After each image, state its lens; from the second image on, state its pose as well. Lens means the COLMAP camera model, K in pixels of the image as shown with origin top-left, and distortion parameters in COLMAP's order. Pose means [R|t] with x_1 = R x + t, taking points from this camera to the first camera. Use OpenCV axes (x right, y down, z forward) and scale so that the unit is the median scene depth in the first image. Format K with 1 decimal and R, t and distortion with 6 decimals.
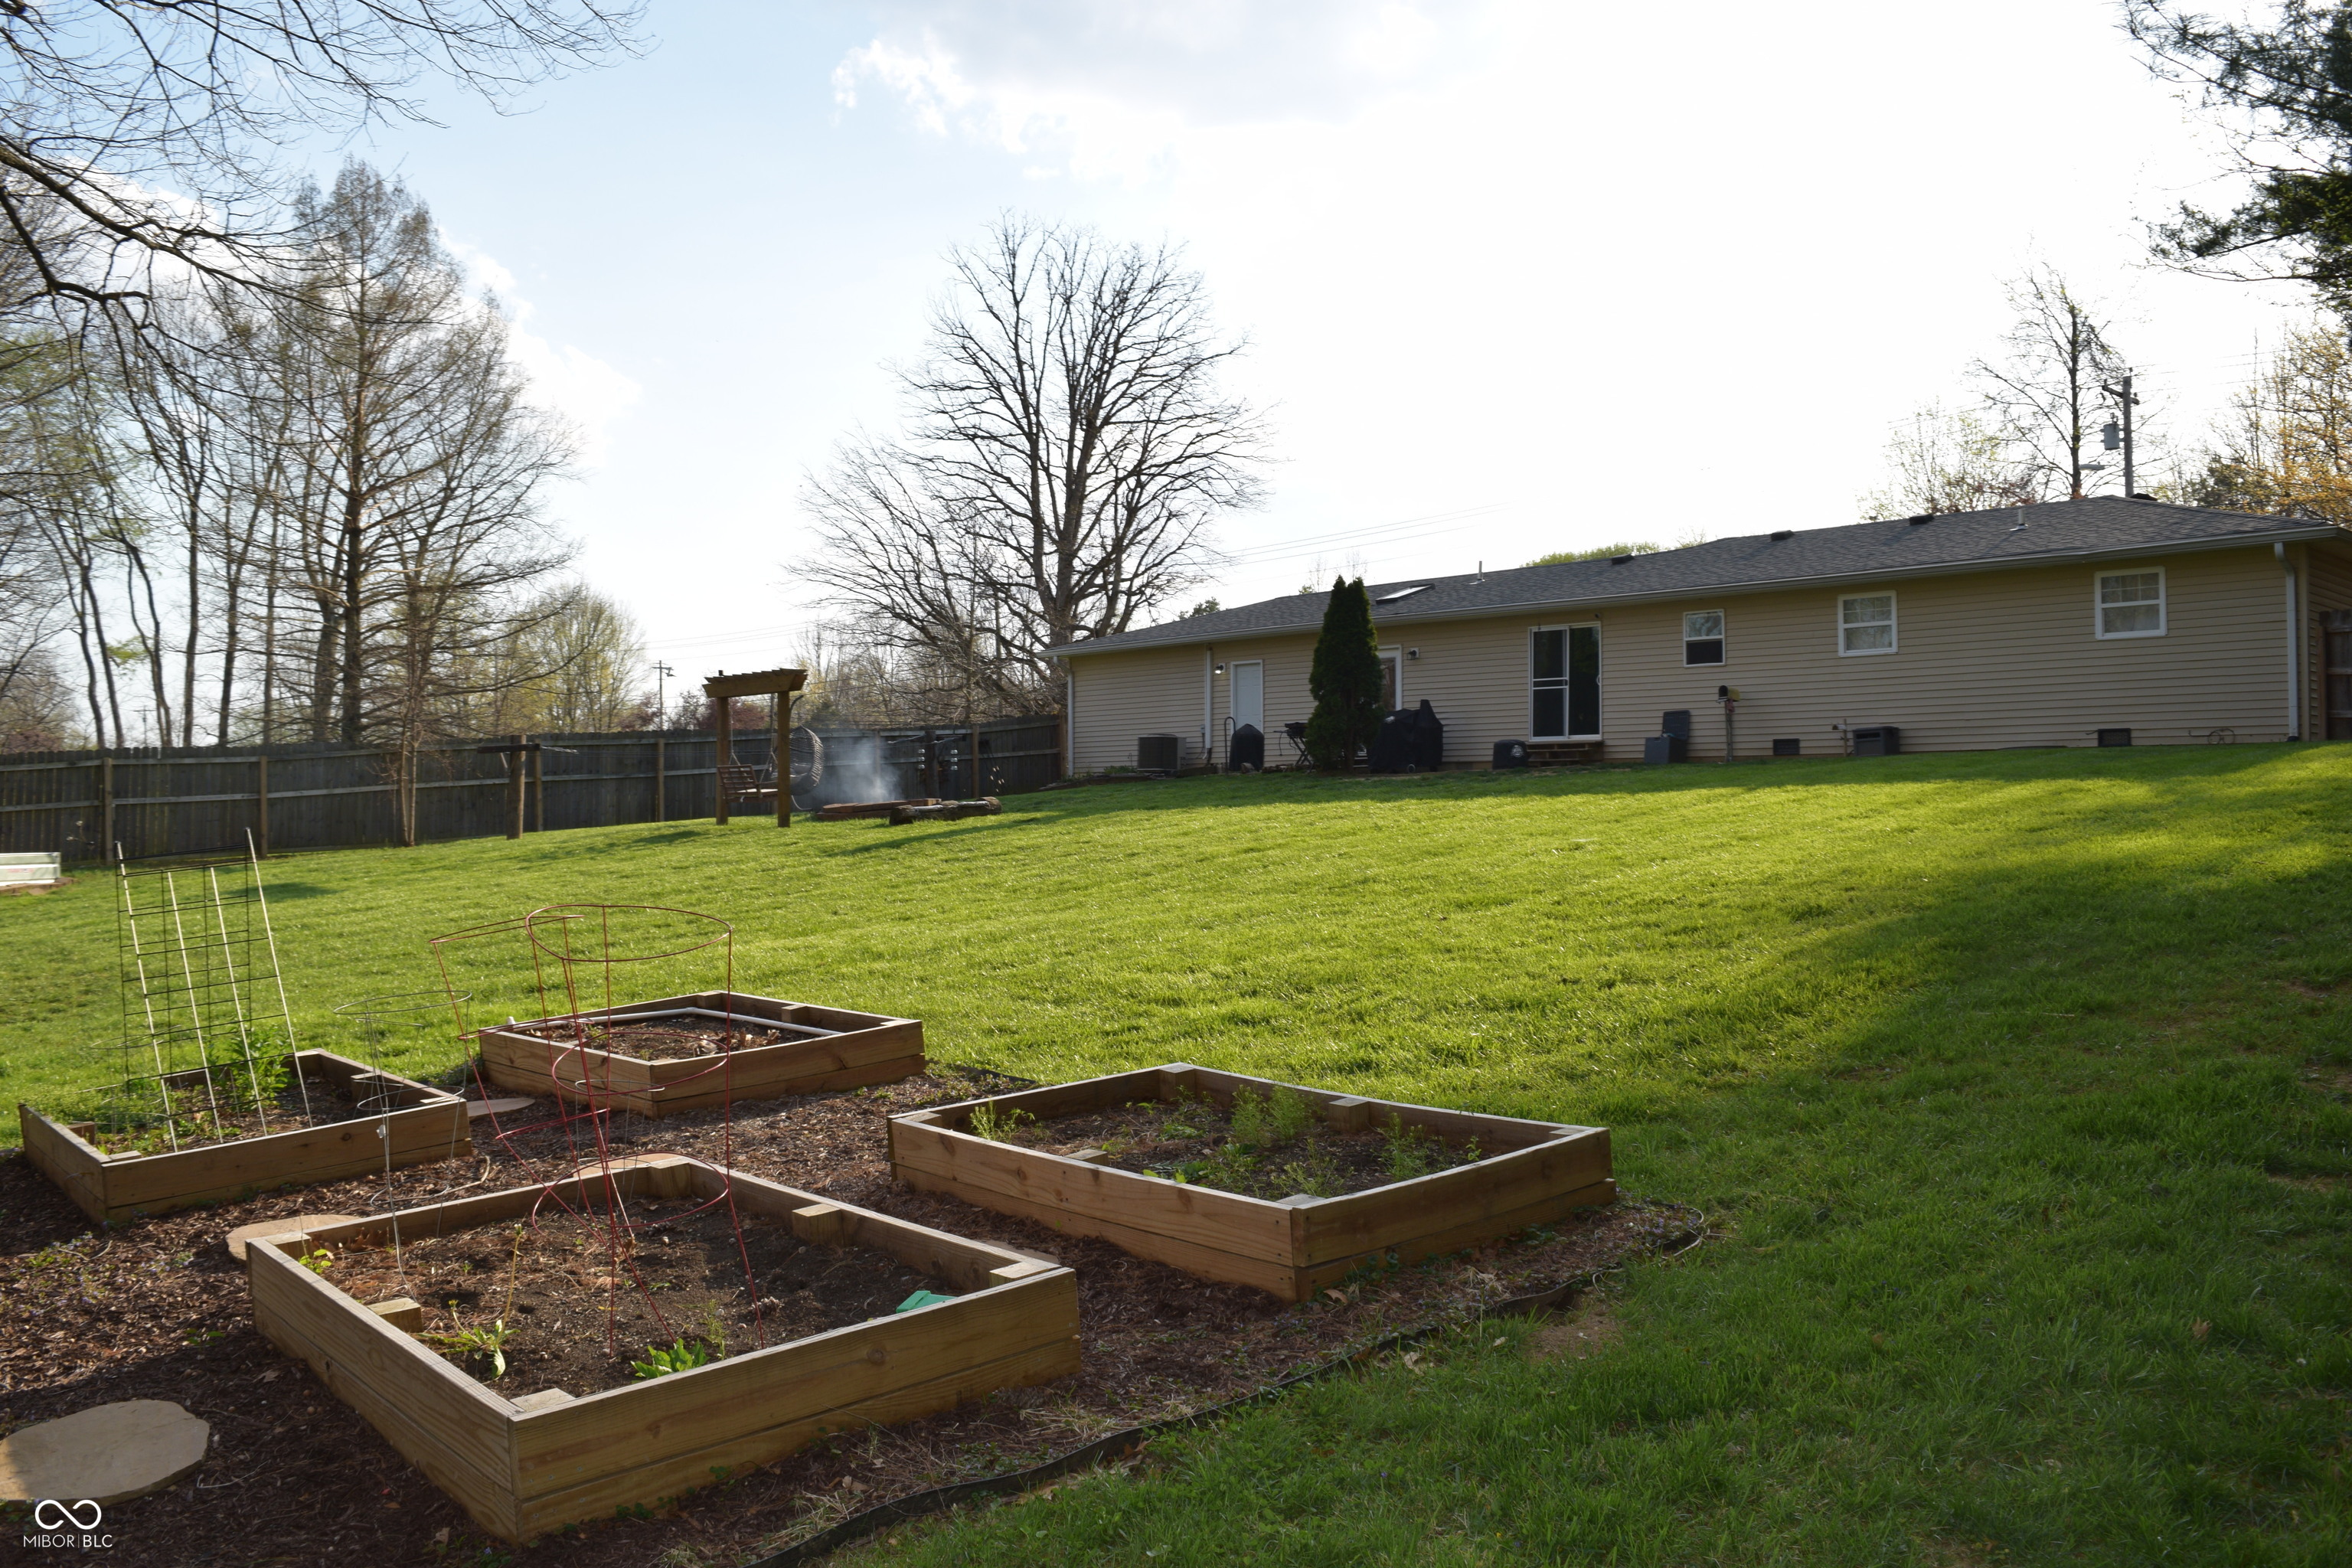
lens RADIAL K [[1978.9, 0, 1176.0], [0, 1978.9, 784.0], [0, 0, 1]] dist [0.000268, 0.000478]
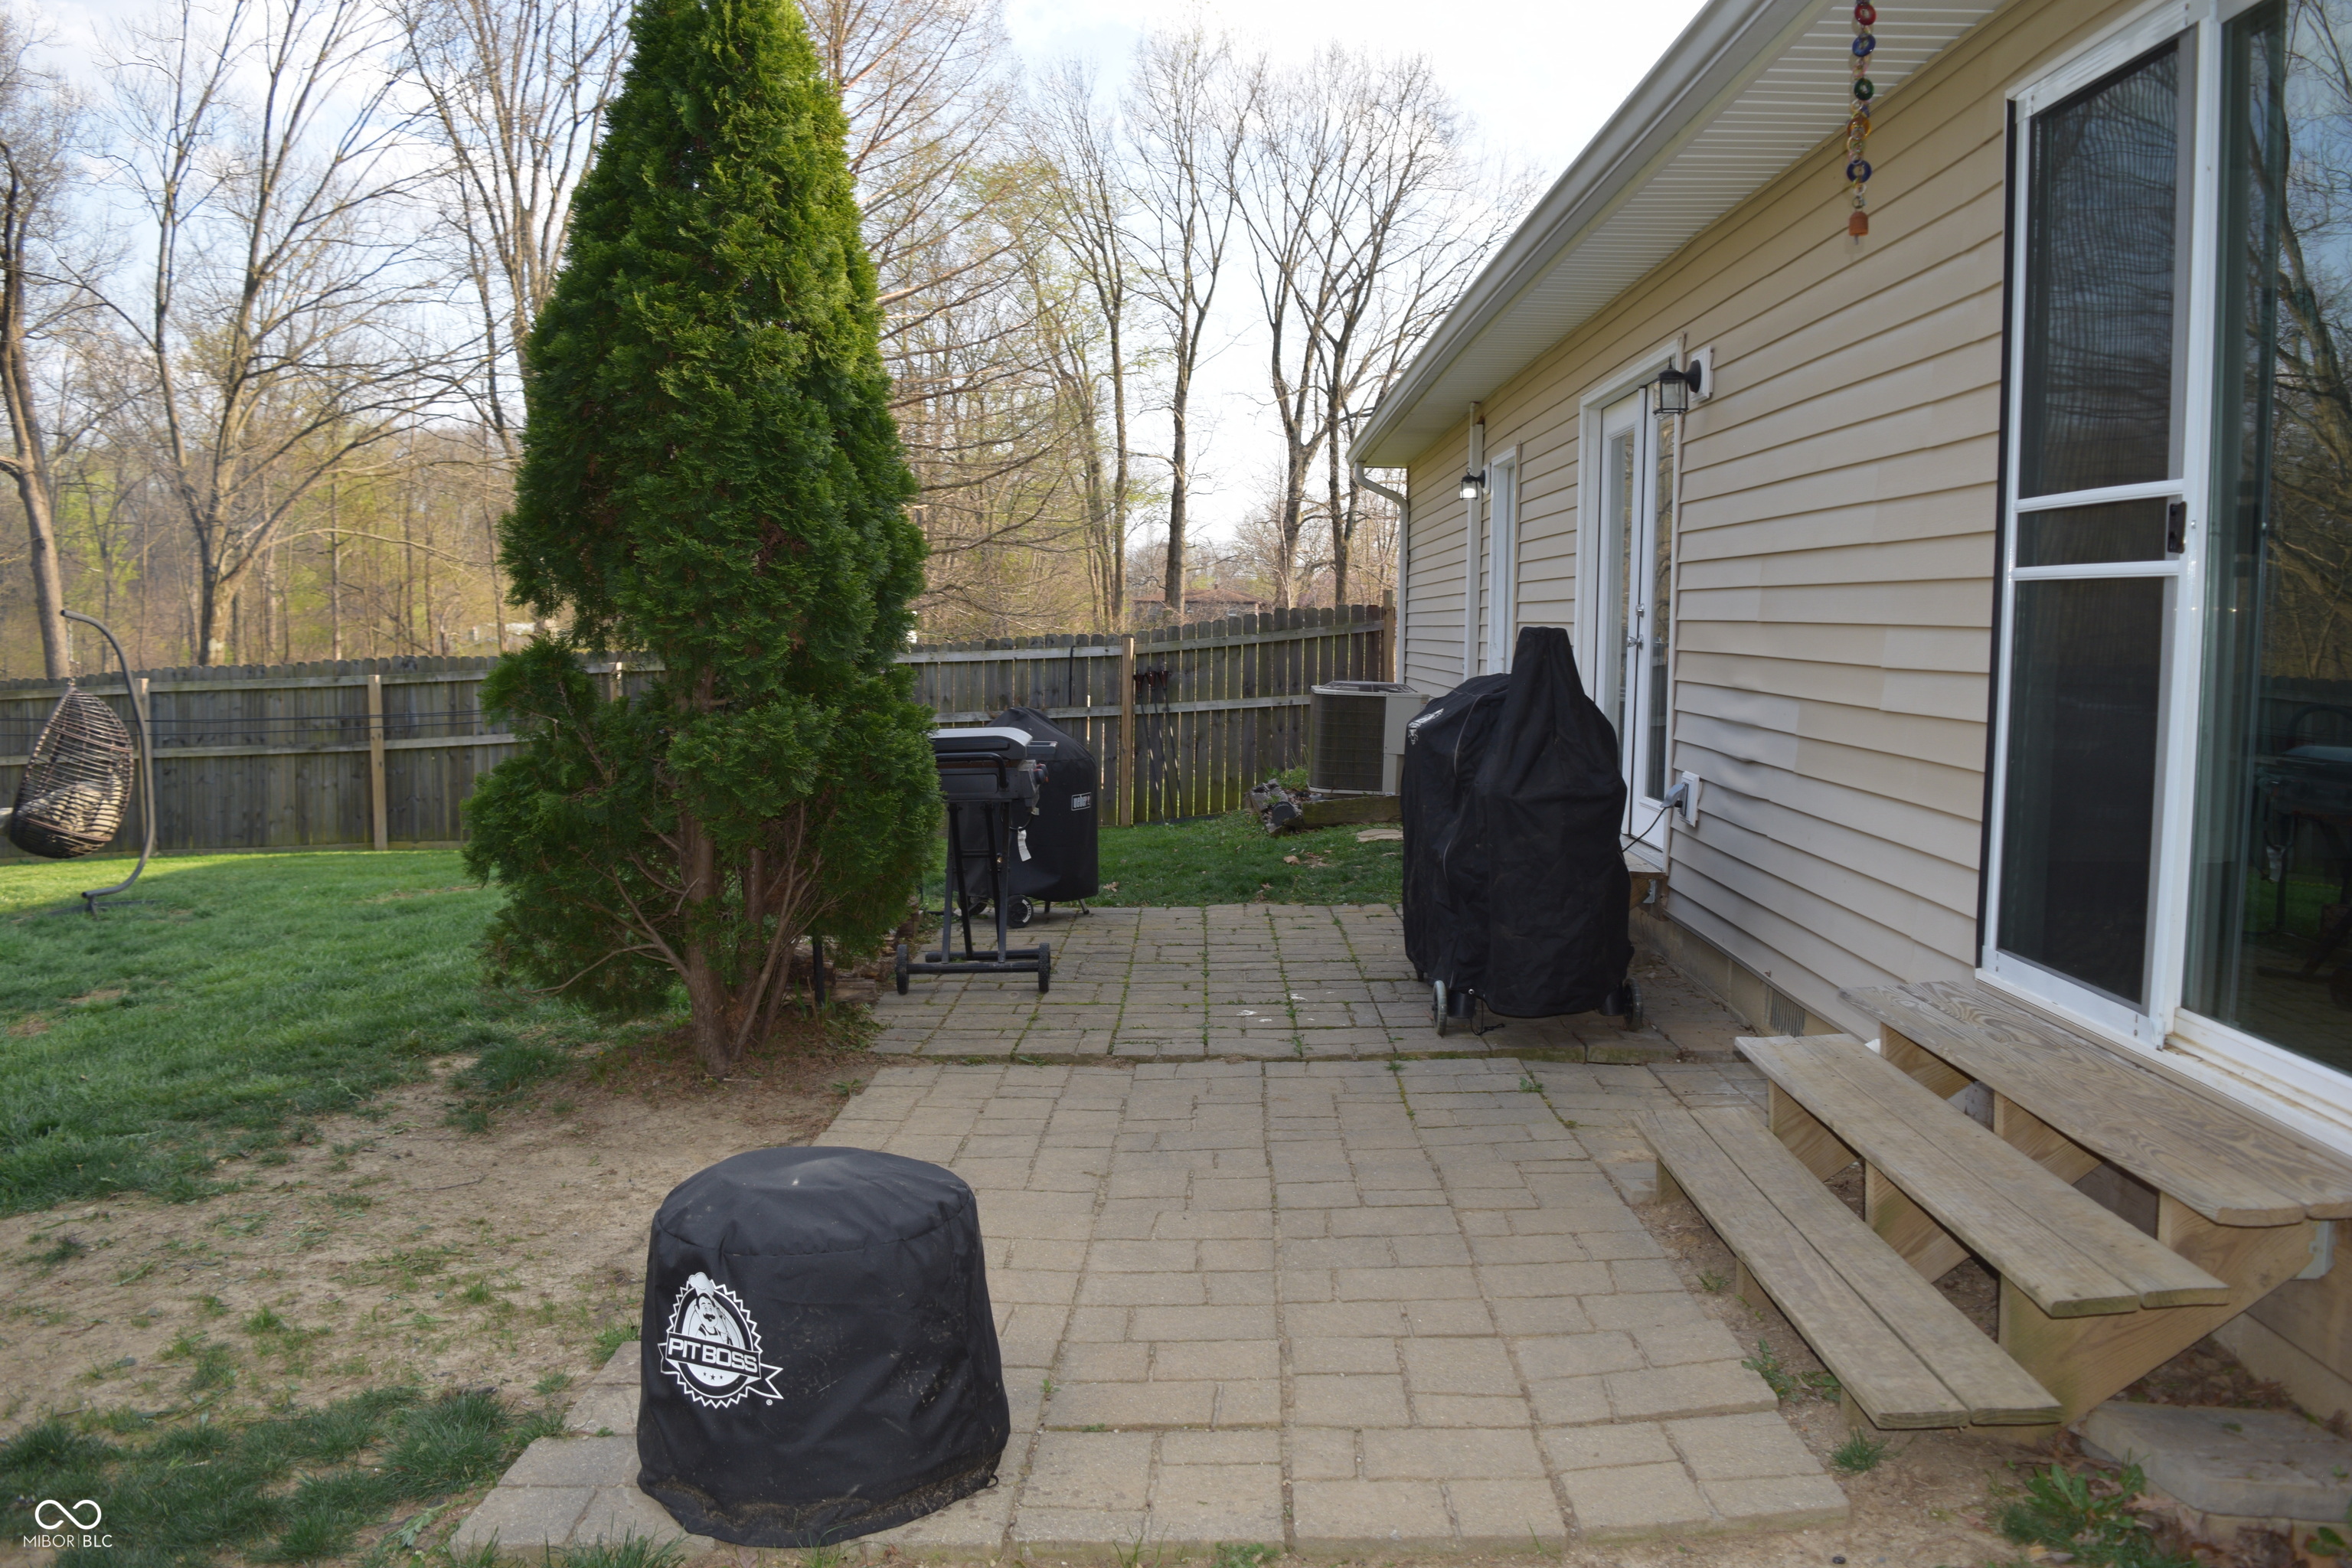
lens RADIAL K [[1978.9, 0, 1176.0], [0, 1978.9, 784.0], [0, 0, 1]] dist [0.000268, 0.000478]
pose [[0.754333, 0.061932, -0.653564, 0.200891], [0.002054, 0.995313, 0.096686, -0.042435], [0.656488, -0.074276, 0.750671, 0.784904]]
